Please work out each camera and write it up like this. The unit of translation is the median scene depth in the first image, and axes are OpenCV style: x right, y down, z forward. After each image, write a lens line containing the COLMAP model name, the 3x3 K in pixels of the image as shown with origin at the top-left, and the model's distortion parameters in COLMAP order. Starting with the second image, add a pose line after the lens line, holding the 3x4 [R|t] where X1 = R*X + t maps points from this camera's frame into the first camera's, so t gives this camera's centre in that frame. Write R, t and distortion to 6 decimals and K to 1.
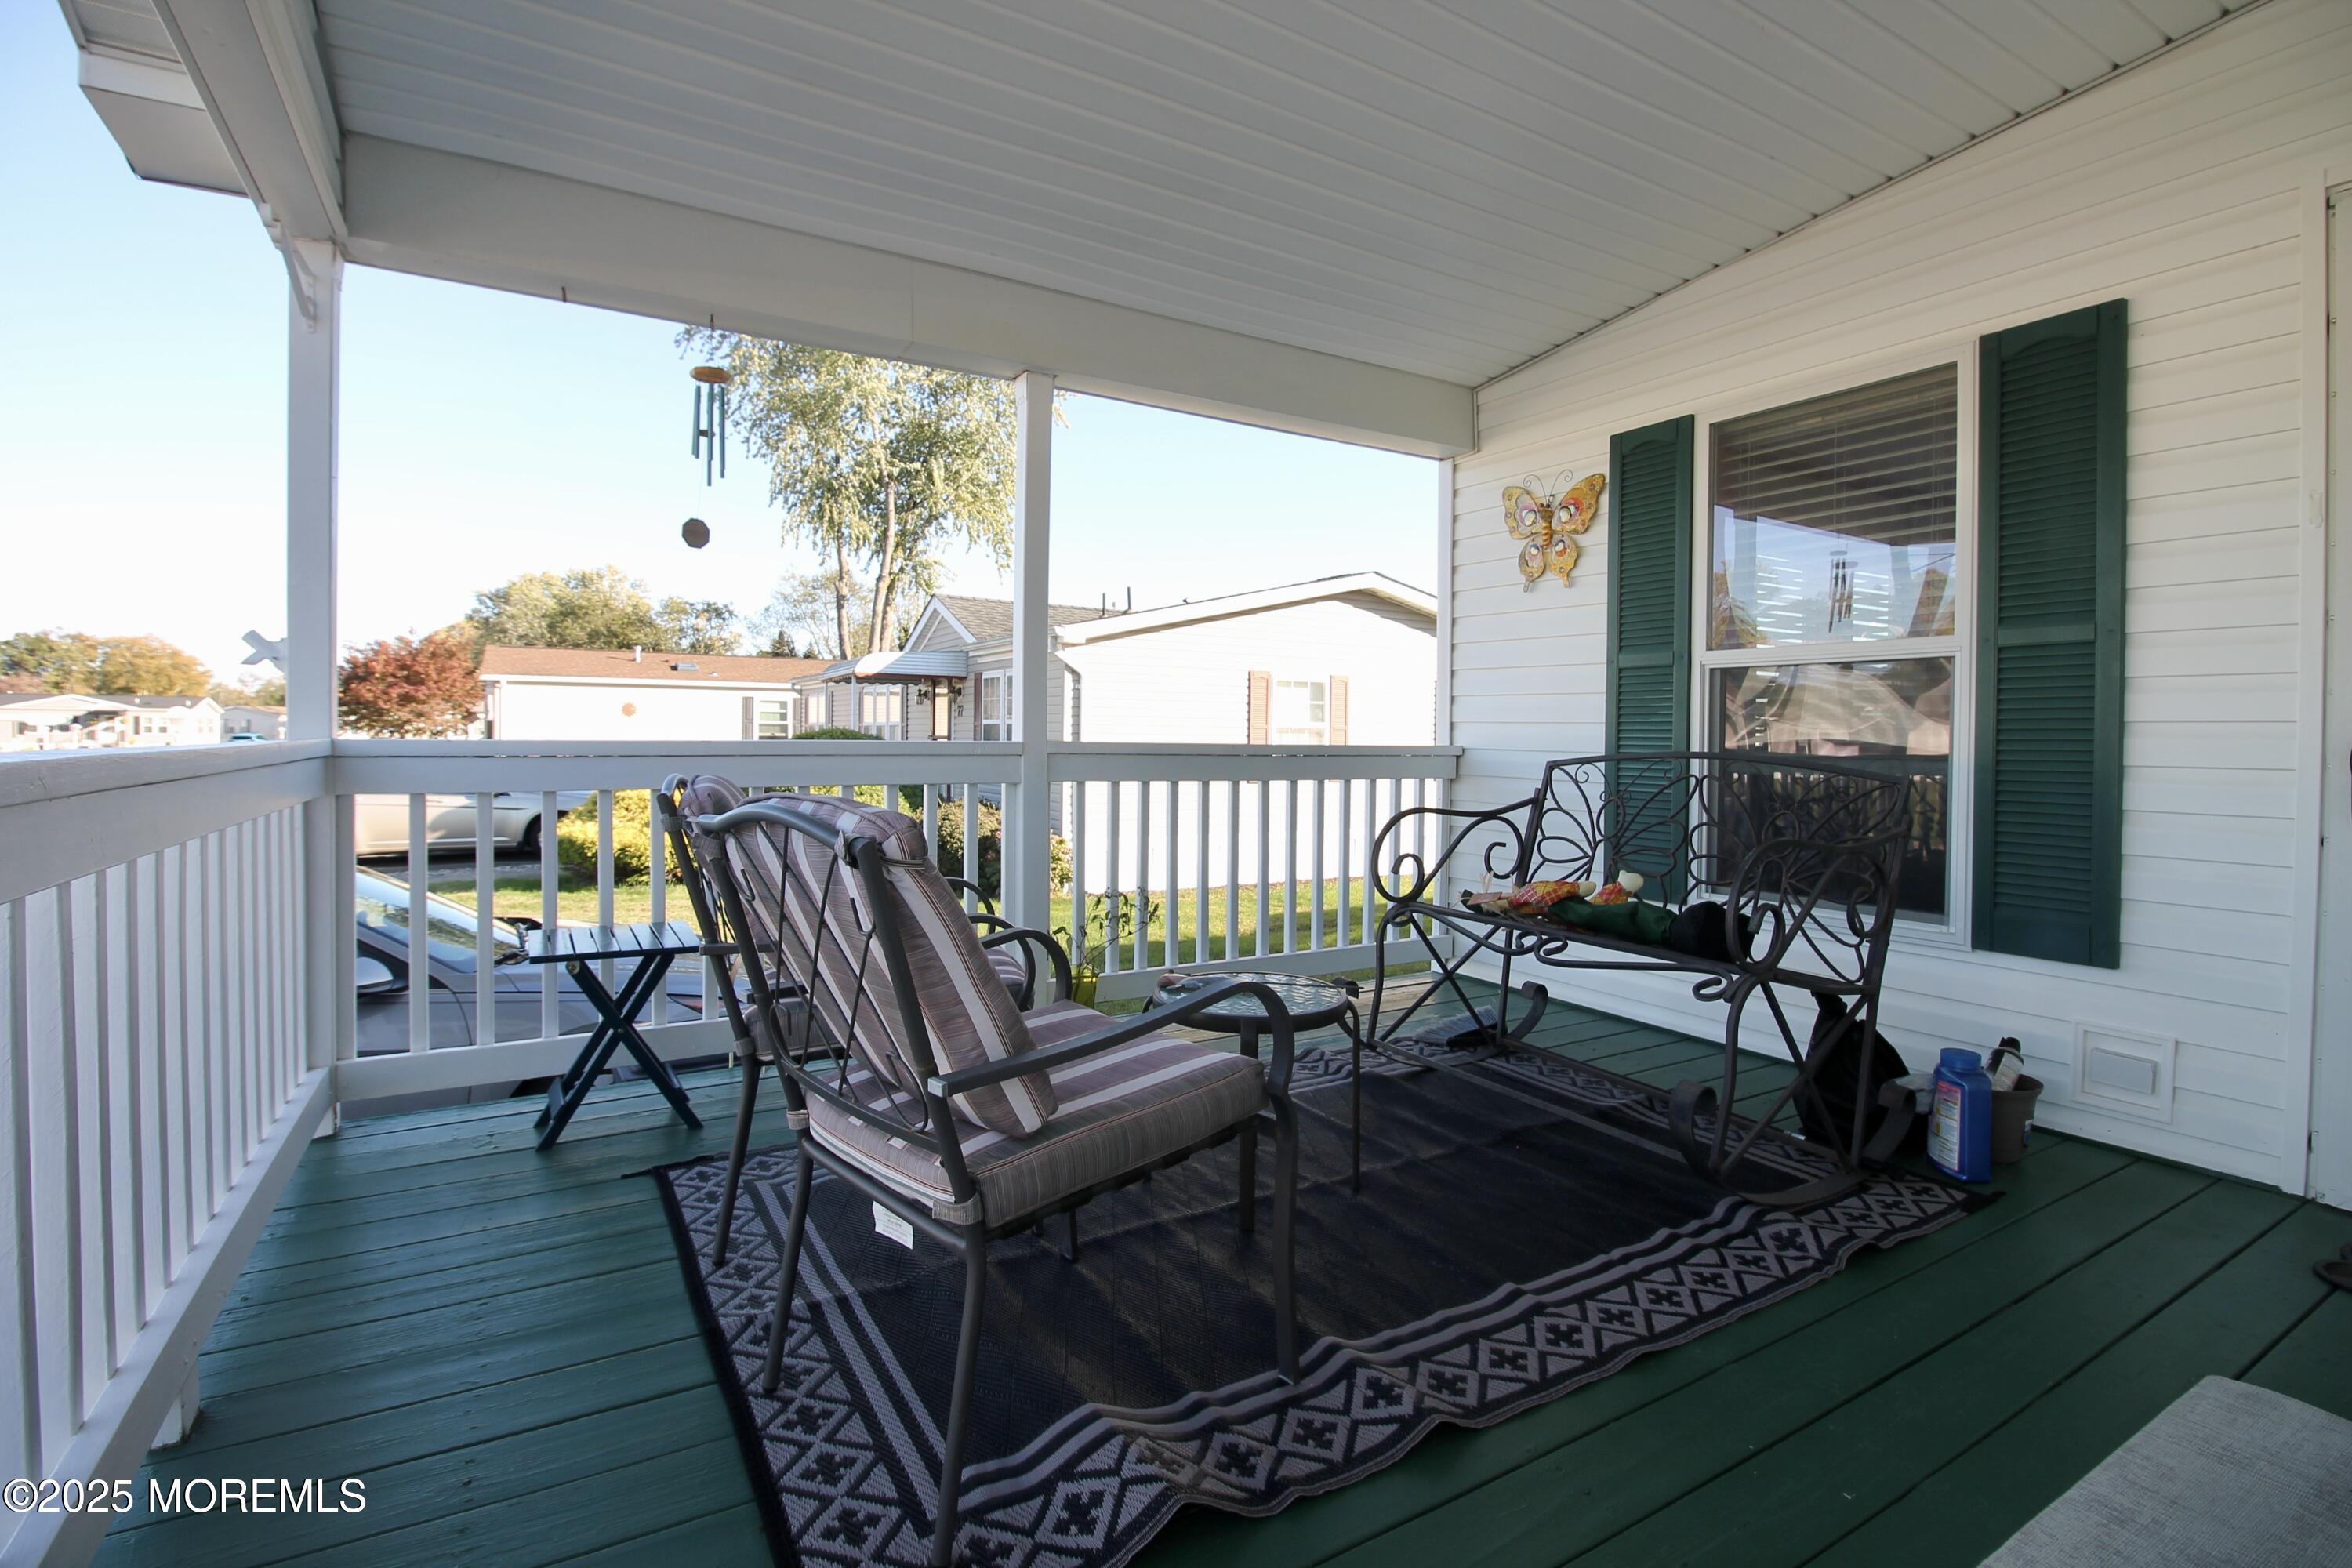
lens RADIAL K [[1098.4, 0, 1186.6], [0, 1098.4, 750.8], [0, 0, 1]] dist [0.003389, -0.015101]
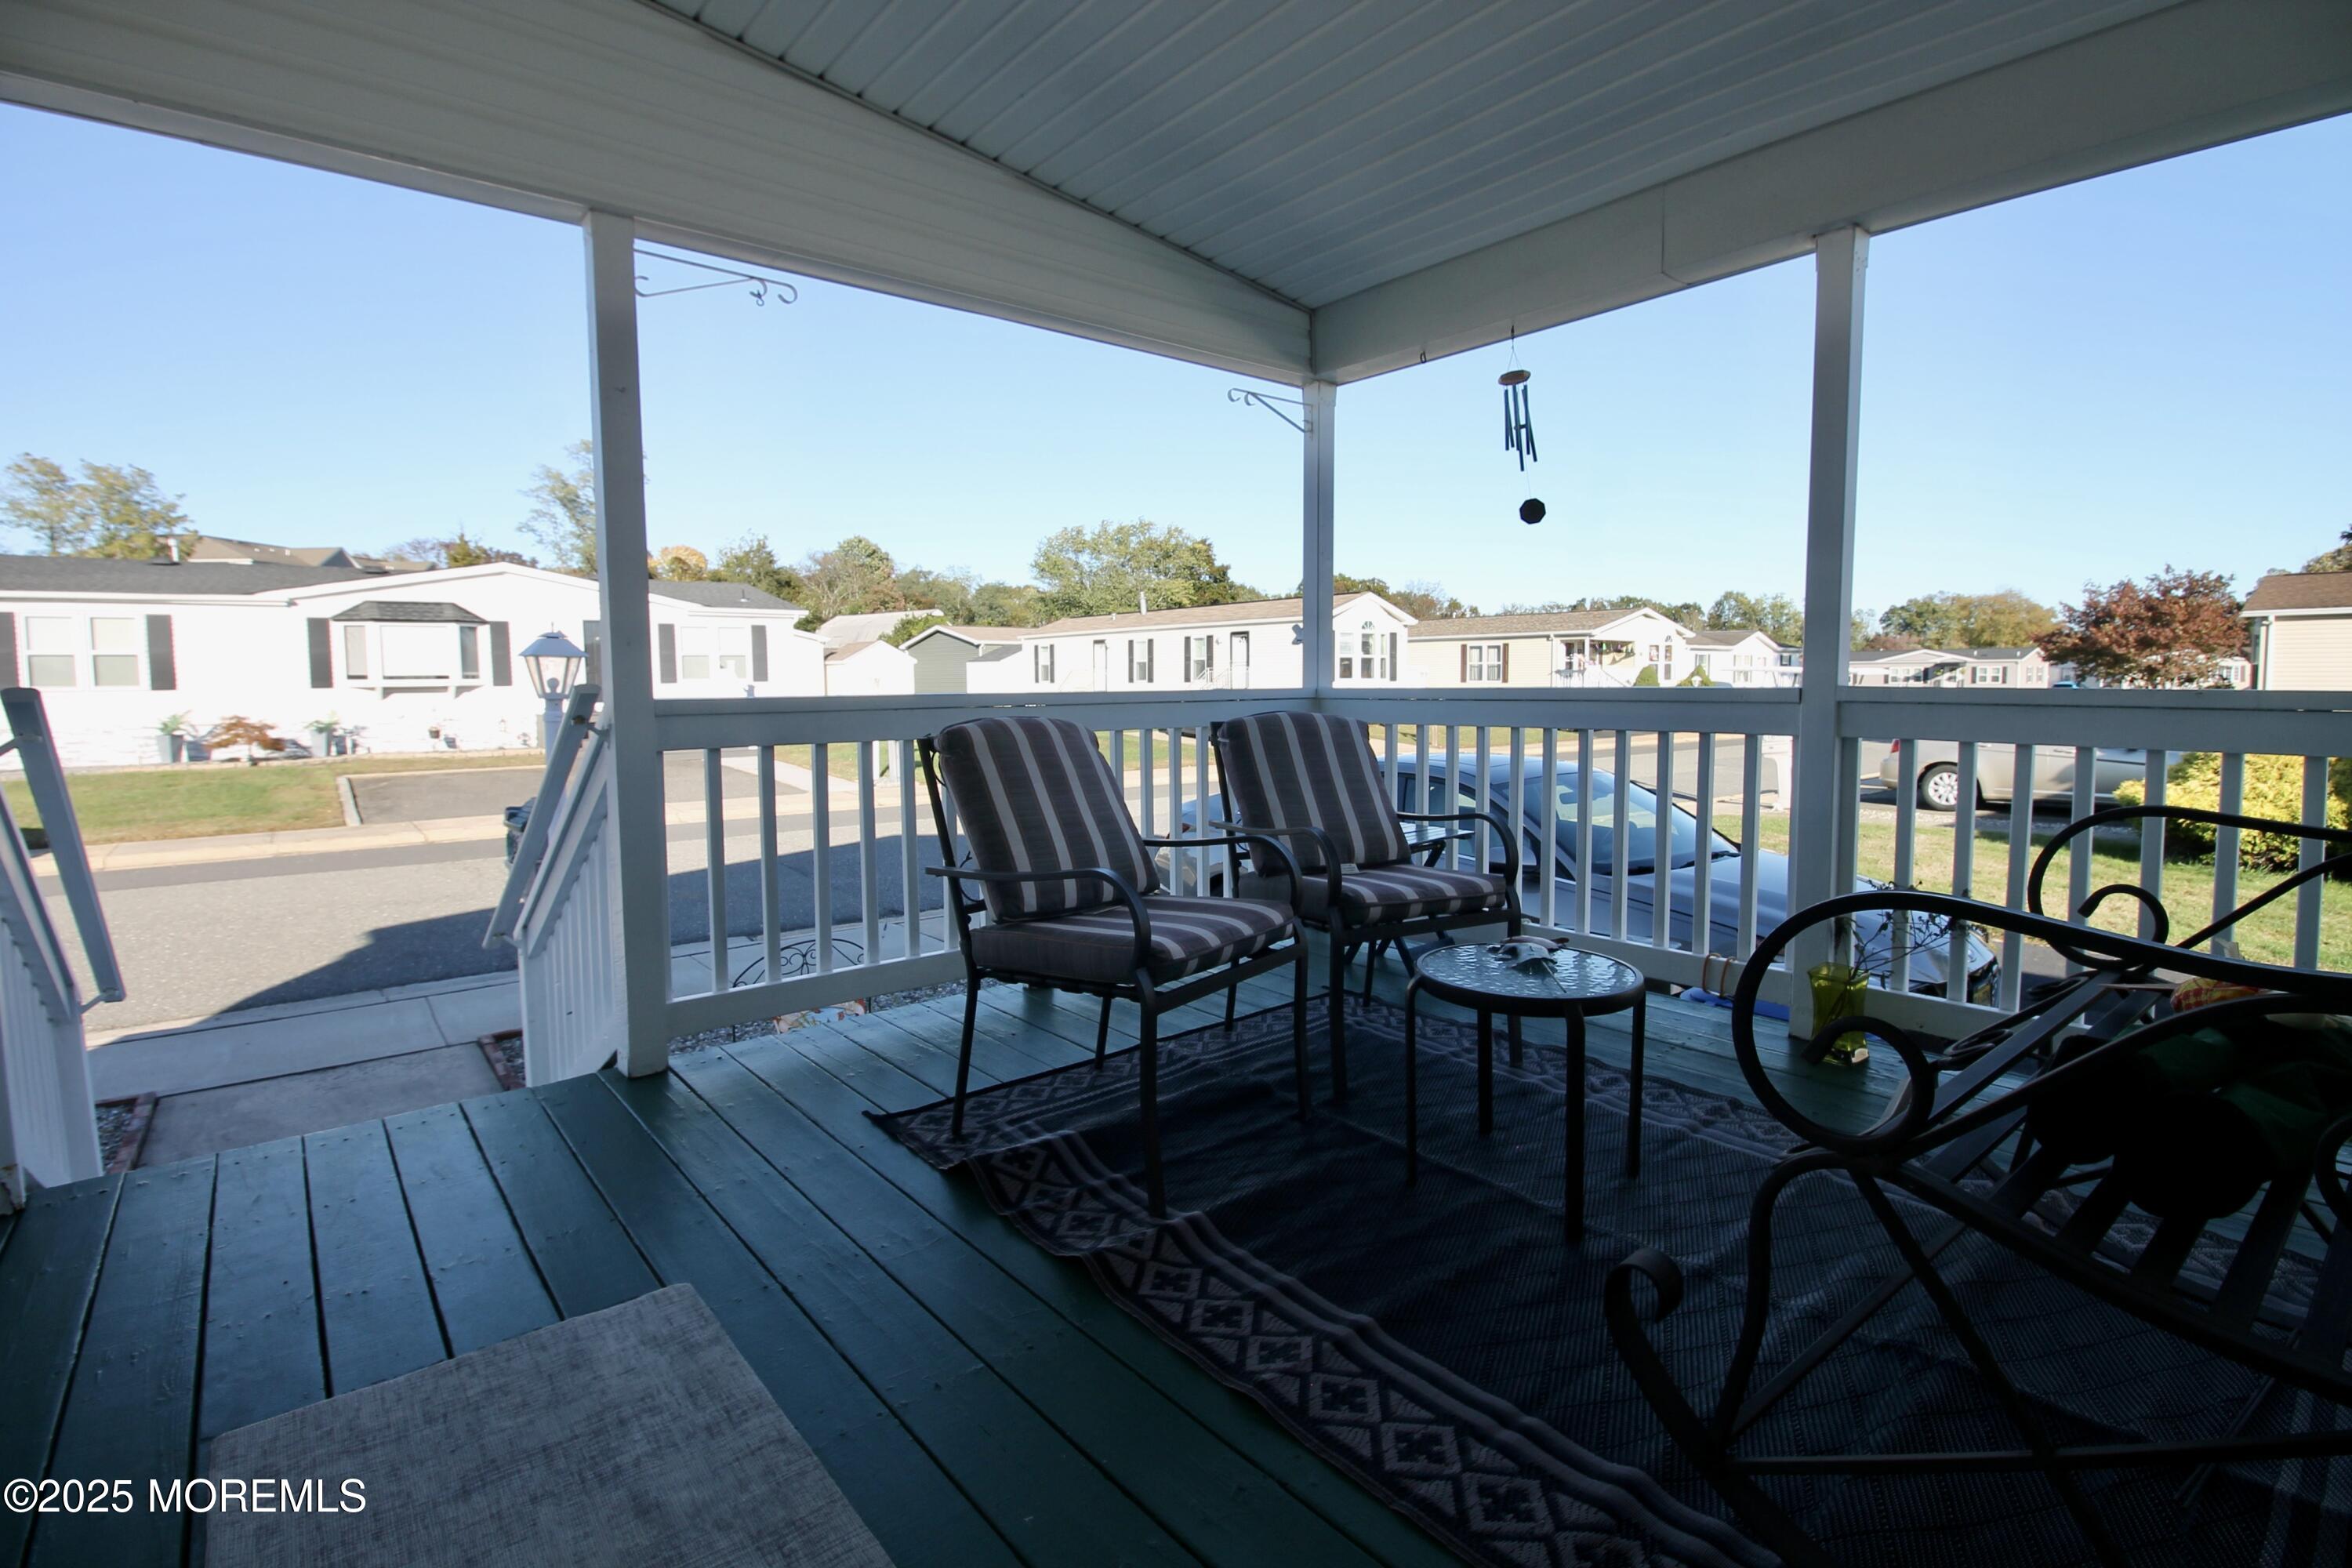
lens RADIAL K [[1098.4, 0, 1186.6], [0, 1098.4, 750.8], [0, 0, 1]] dist [0.003389, -0.015101]
pose [[0.155967, 0.051673, -0.986410, 0.229918], [-0.004518, 0.998658, 0.051600, 0.000006], [0.987752, -0.003591, 0.155991, 0.152928]]
